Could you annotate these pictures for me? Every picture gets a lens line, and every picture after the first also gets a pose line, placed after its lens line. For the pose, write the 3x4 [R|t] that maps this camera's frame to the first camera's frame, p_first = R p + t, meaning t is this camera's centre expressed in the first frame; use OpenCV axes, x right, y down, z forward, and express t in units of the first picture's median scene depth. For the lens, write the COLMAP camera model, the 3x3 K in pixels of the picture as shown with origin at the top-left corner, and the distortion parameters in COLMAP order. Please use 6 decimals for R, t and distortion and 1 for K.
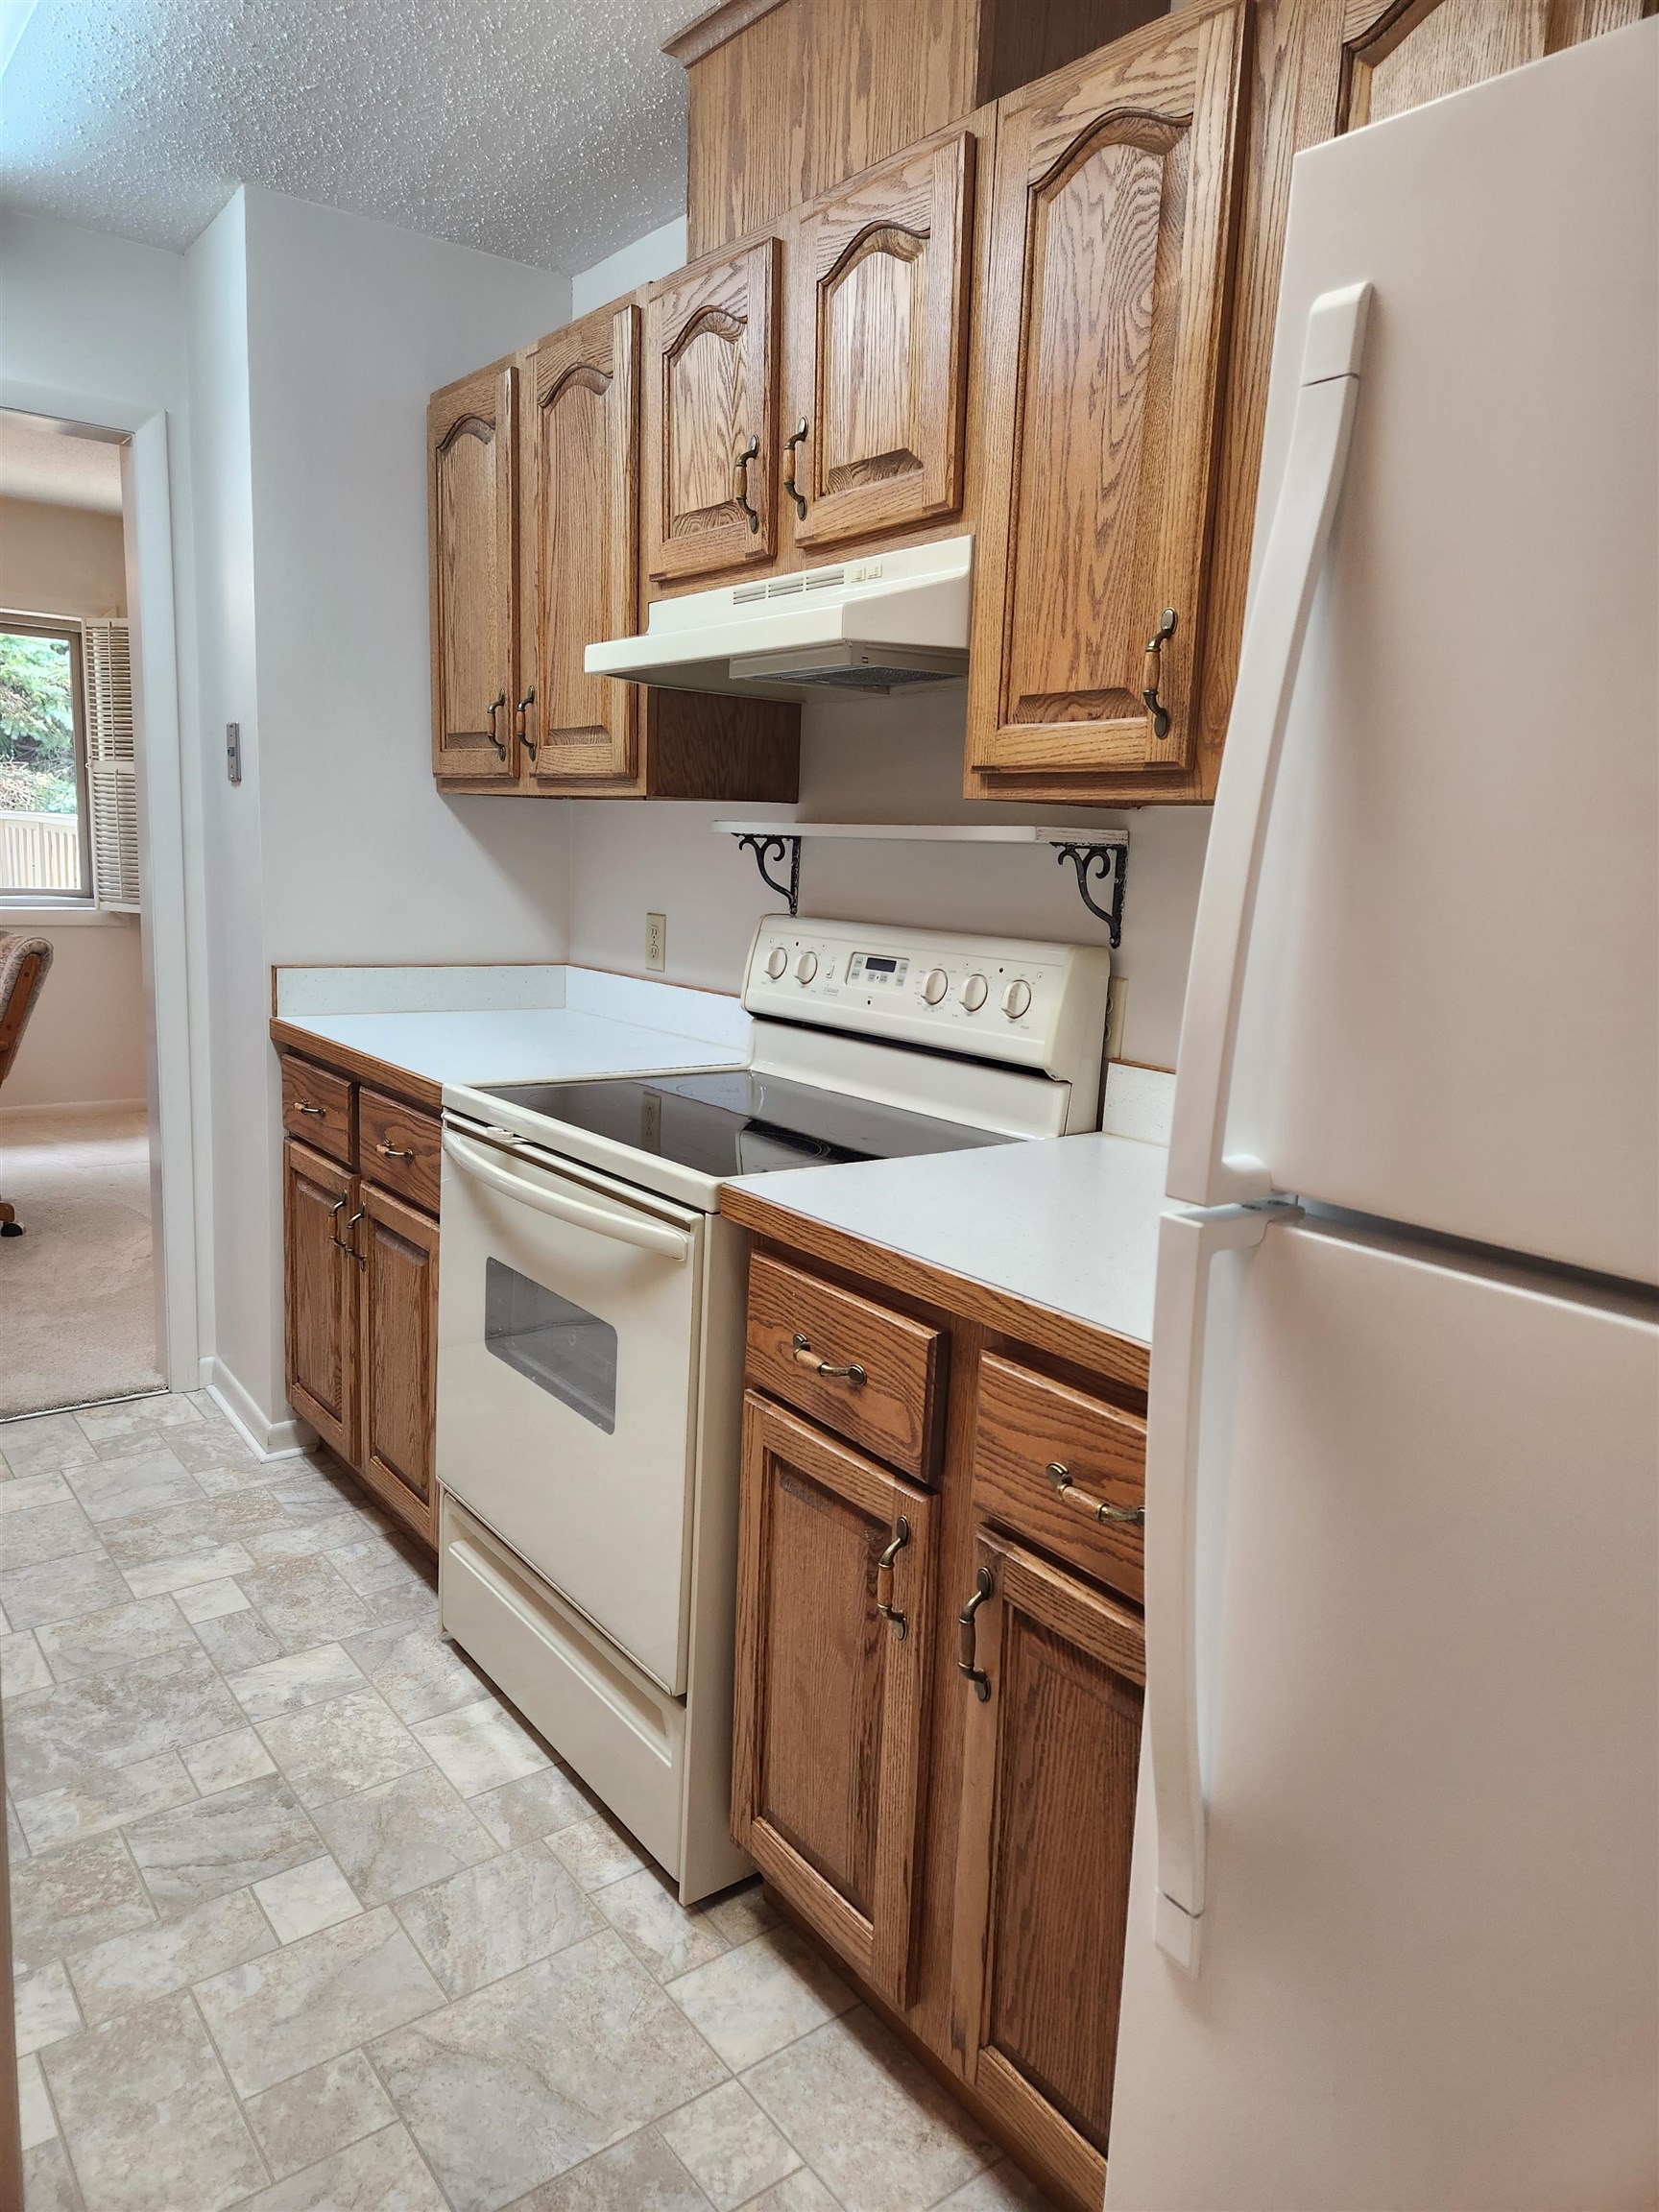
lens RADIAL K [[1486.8, 0, 829.1], [0, 1486.8, 1103.9], [0, 0, 1]] dist [0.029231, -0.002334]
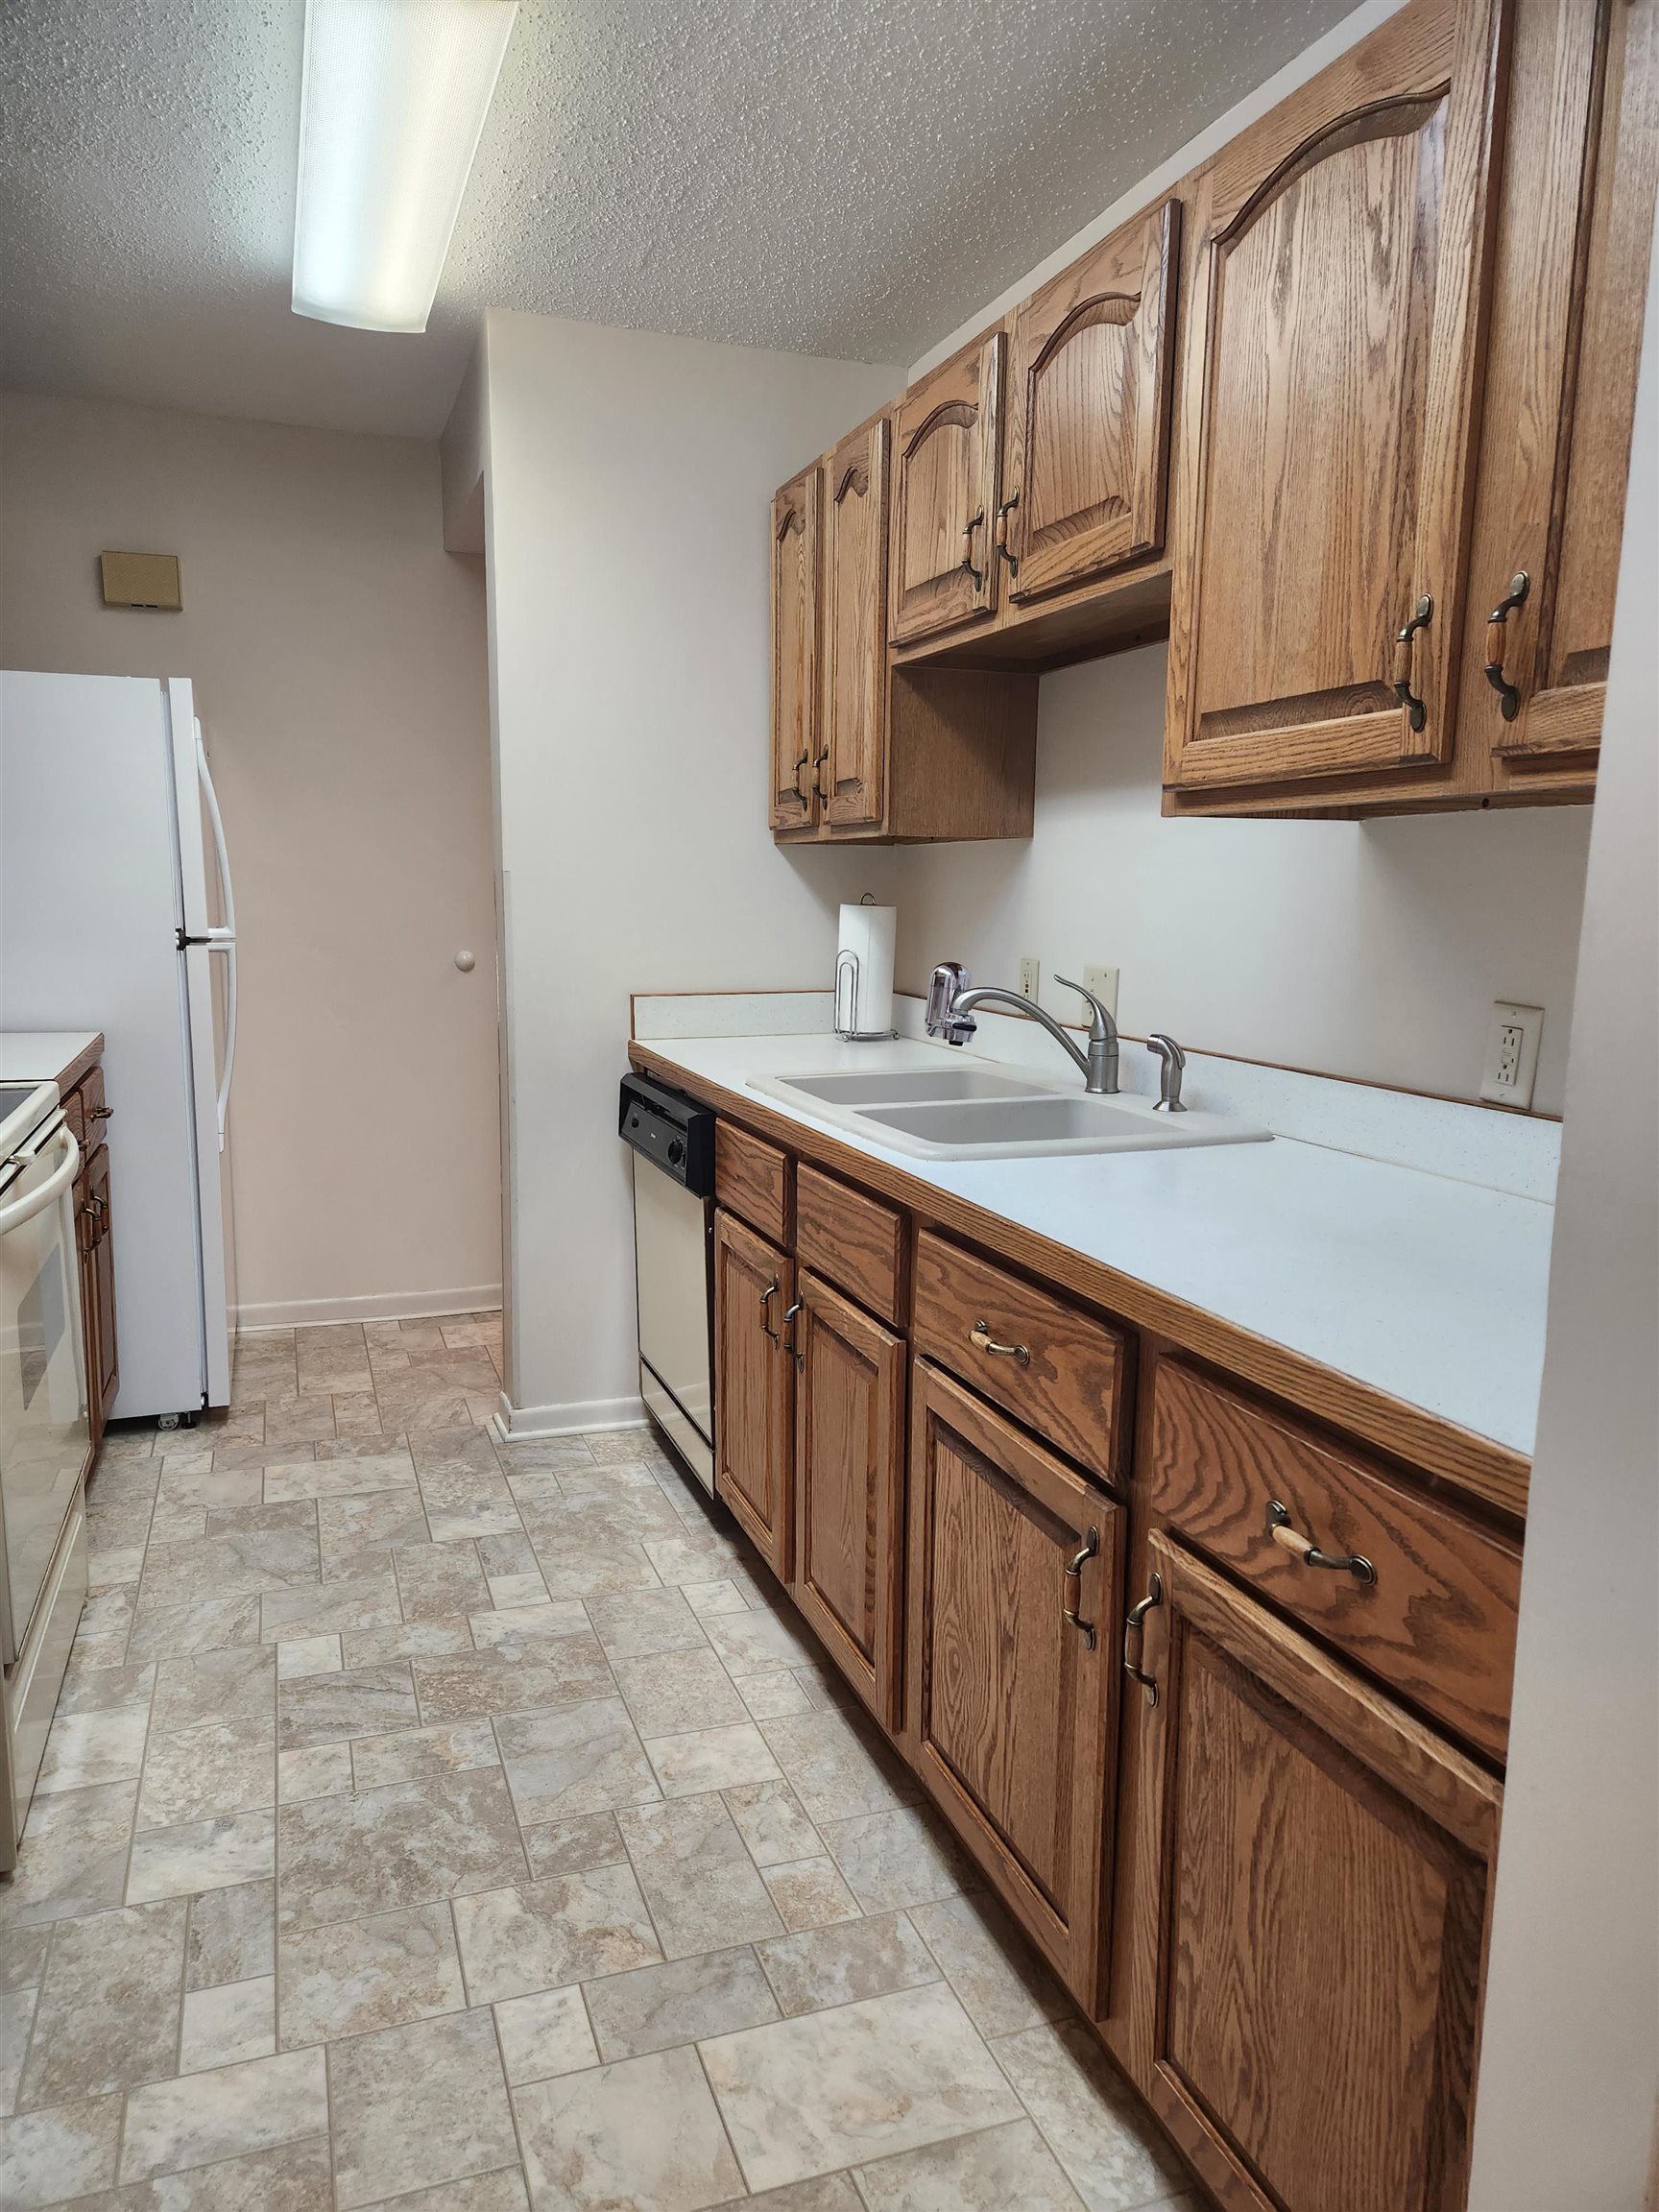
lens RADIAL K [[1486.8, 0, 827.3], [0, 1486.8, 1102.4], [0, 0, 1]] dist [0.029231, -0.002334]
pose [[-0.953130, -0.101091, 0.285172, -0.940411], [0.002597, 0.939763, 0.341818, -0.326828], [-0.302549, 0.326538, -0.895454, 1.596189]]
